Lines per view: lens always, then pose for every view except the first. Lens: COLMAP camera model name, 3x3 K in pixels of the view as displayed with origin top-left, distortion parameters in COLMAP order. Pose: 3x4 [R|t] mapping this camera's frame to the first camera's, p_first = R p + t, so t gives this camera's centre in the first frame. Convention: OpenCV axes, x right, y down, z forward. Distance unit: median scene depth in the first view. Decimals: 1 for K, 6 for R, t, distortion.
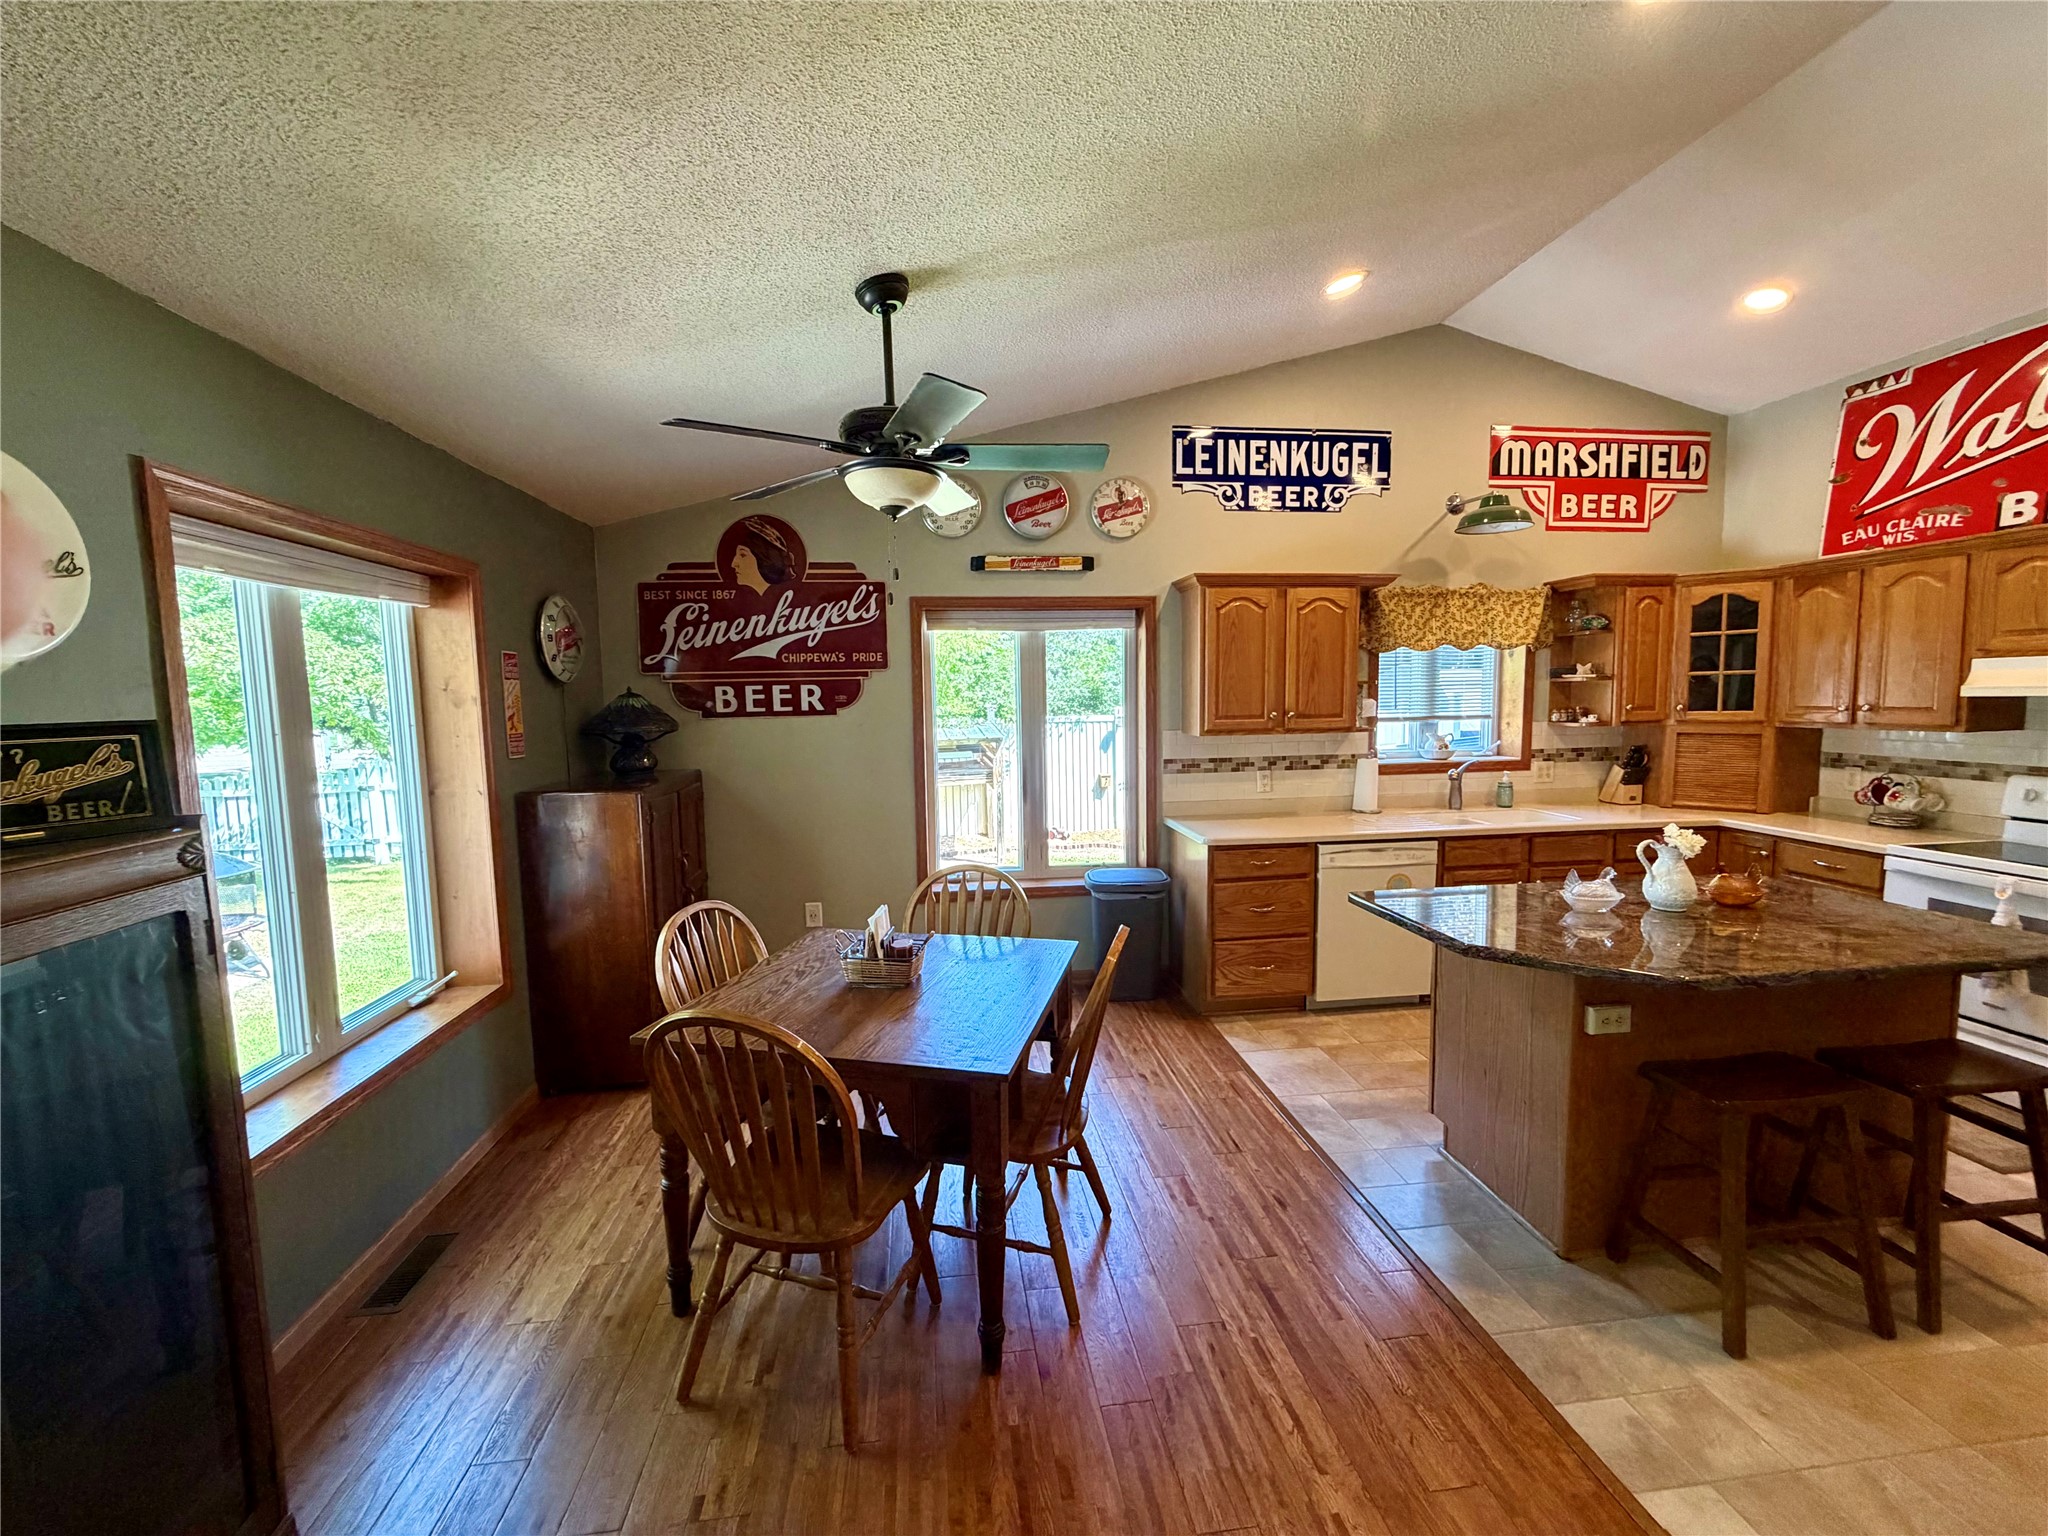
lens RADIAL K [[815.3, 0, 1024.0], [0, 815.3, 768.0], [0, 0, 1]] dist [-0.000296, -0.000228]
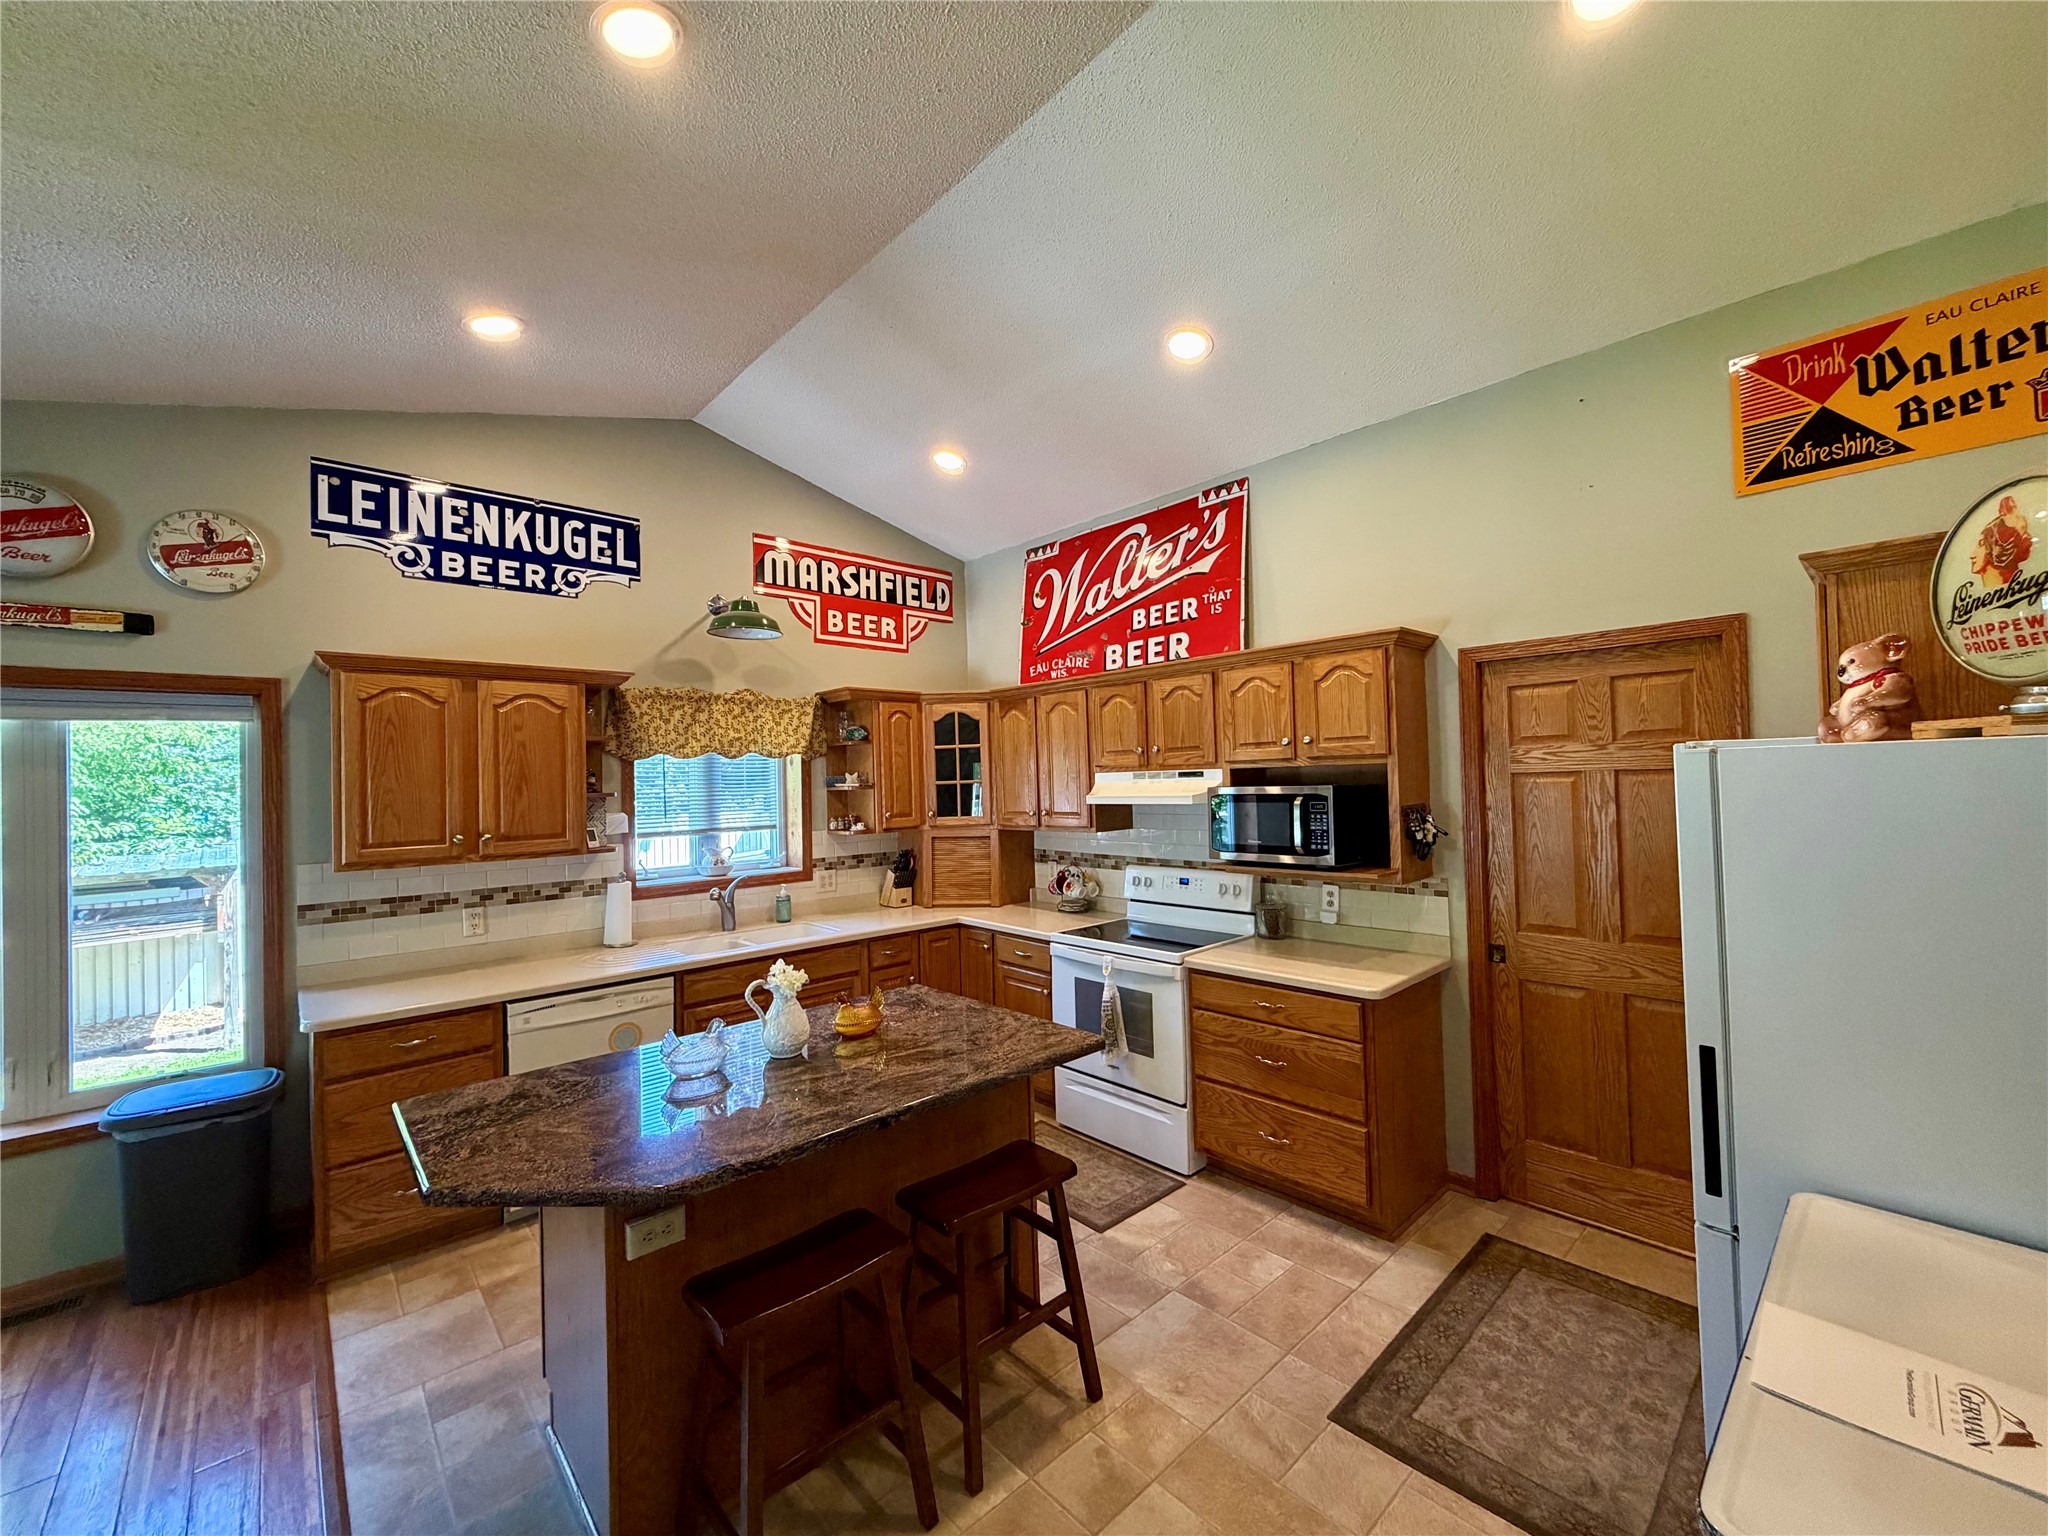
lens RADIAL K [[815.3, 0, 1024.0], [0, 815.3, 768.0], [0, 0, 1]] dist [-0.000296, -0.000228]
pose [[0.812730, 0.006381, 0.582606, 0.272845], [0.062313, 0.993253, -0.097806, -0.021017], [-0.579299, 0.115793, 0.806848, 0.048197]]
